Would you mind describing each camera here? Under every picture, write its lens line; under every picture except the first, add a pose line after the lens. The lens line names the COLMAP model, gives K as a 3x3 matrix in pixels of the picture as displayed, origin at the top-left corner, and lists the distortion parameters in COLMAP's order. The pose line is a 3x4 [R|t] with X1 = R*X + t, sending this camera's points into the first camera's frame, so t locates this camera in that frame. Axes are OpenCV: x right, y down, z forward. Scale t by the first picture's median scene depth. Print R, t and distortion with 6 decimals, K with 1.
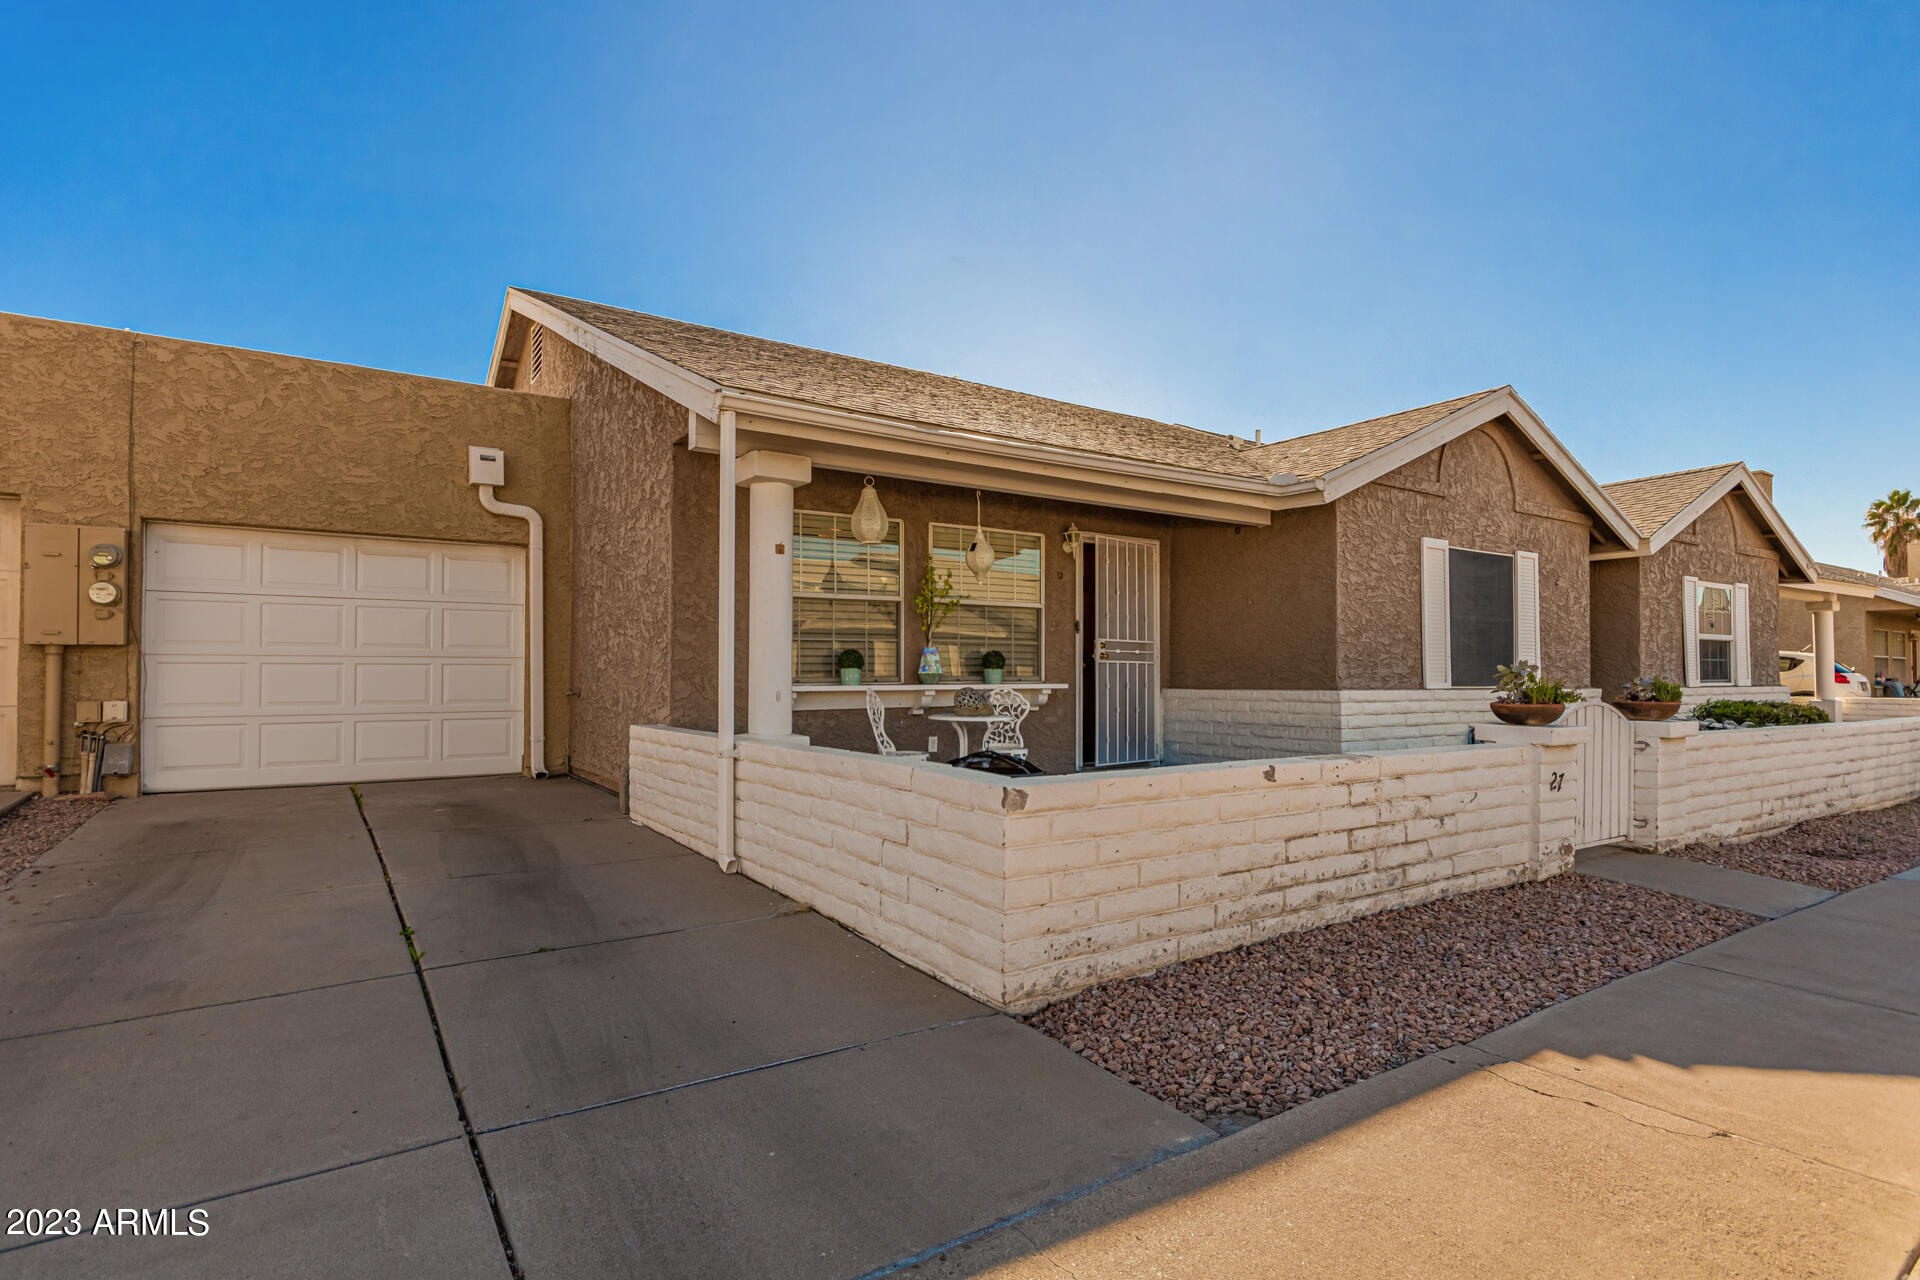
lens RADIAL K [[937.2, 0, 961.1], [0, 937.2, 649.0], [0, 0, 1]] dist [0.001830, -0.000323]
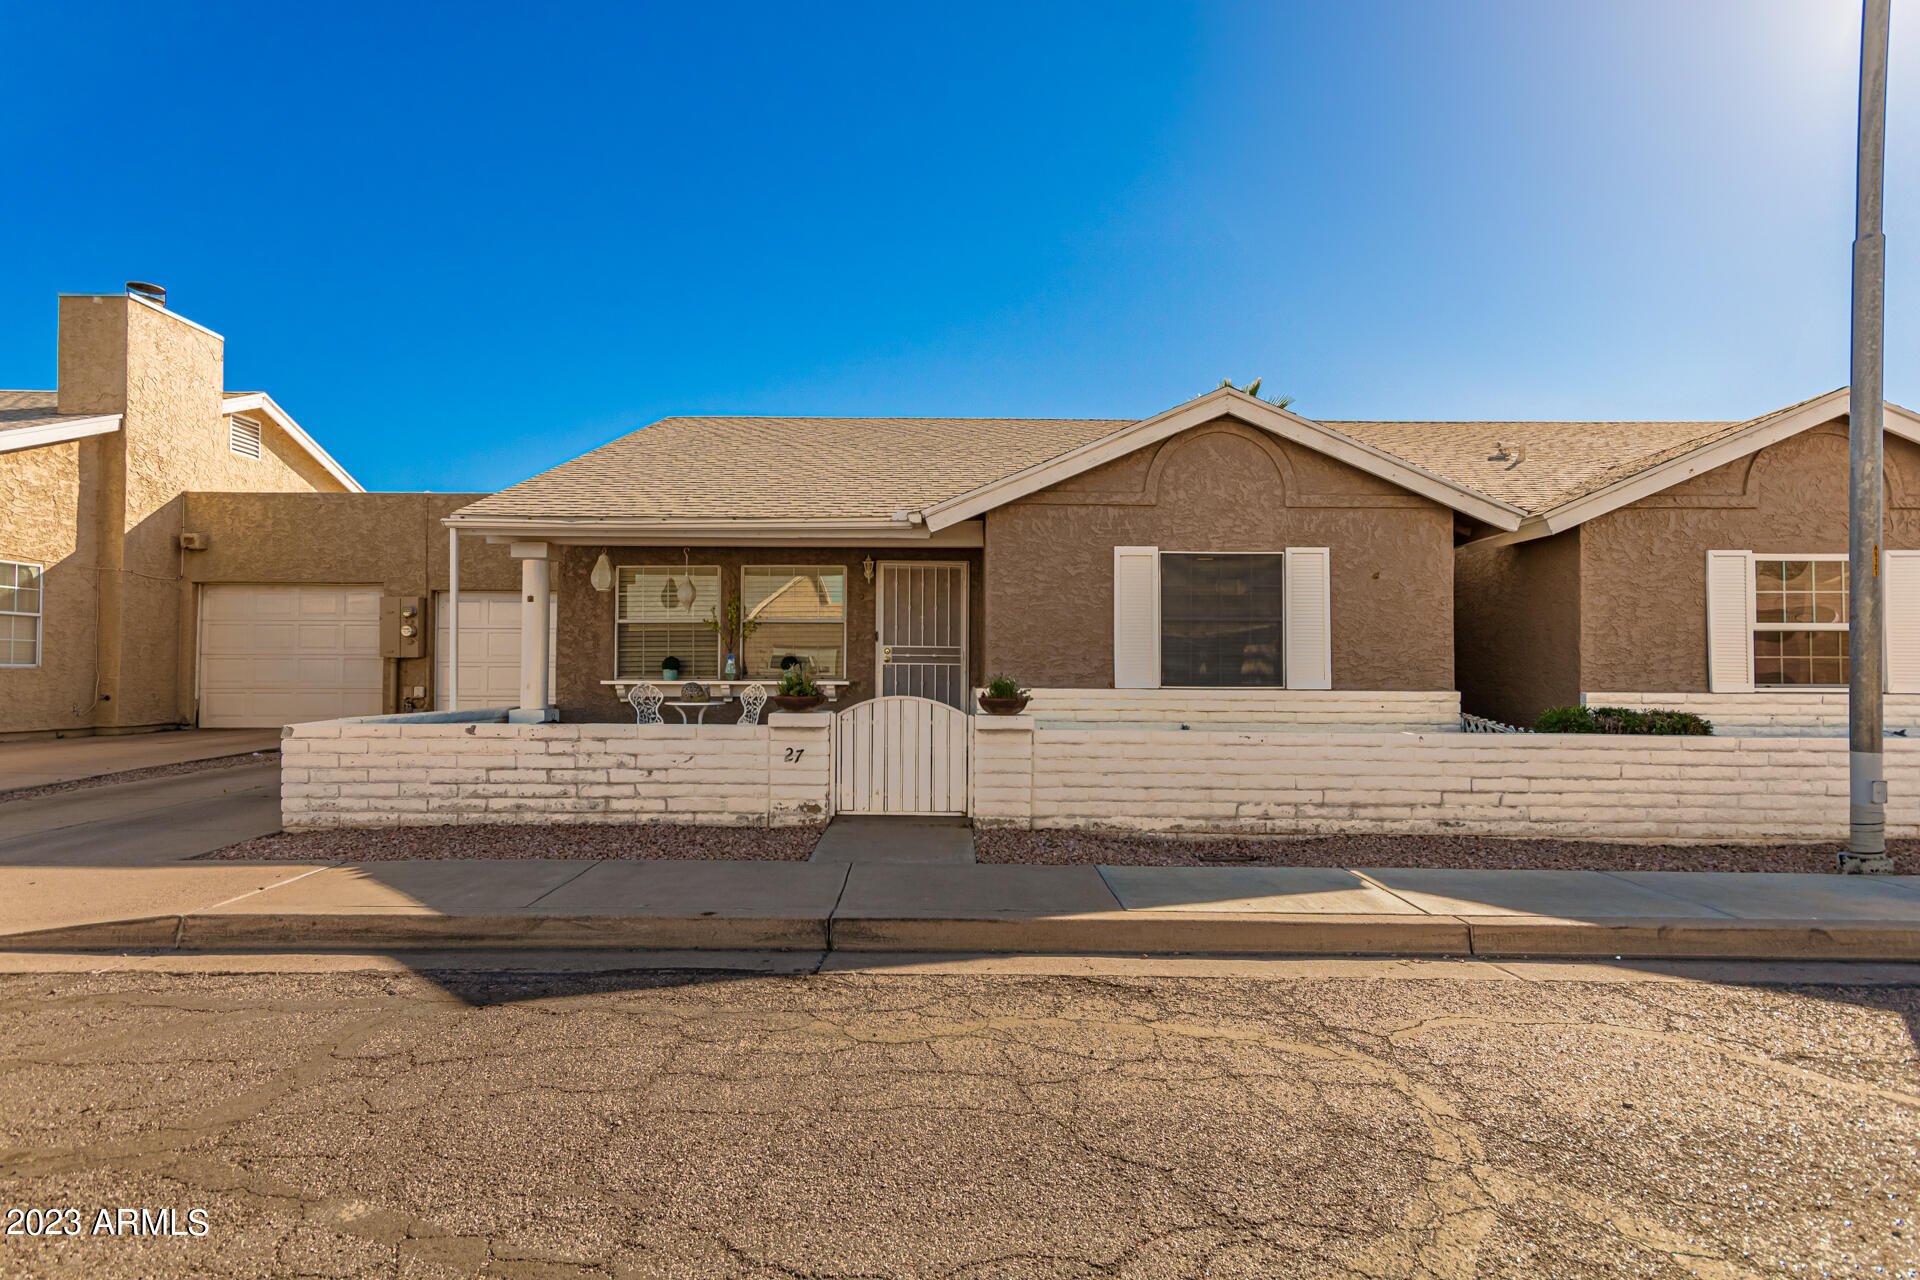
lens RADIAL K [[899.1, 0, 963.7], [0, 899.1, 658.4], [0, 0, 1]] dist [0.005362, 0.000384]
pose [[0.842289, -0.007404, -0.538975, 1.648603], [0.012050, 0.999914, 0.005095, 0.002432], [0.538891, -0.010786, 0.842306, 0.072107]]
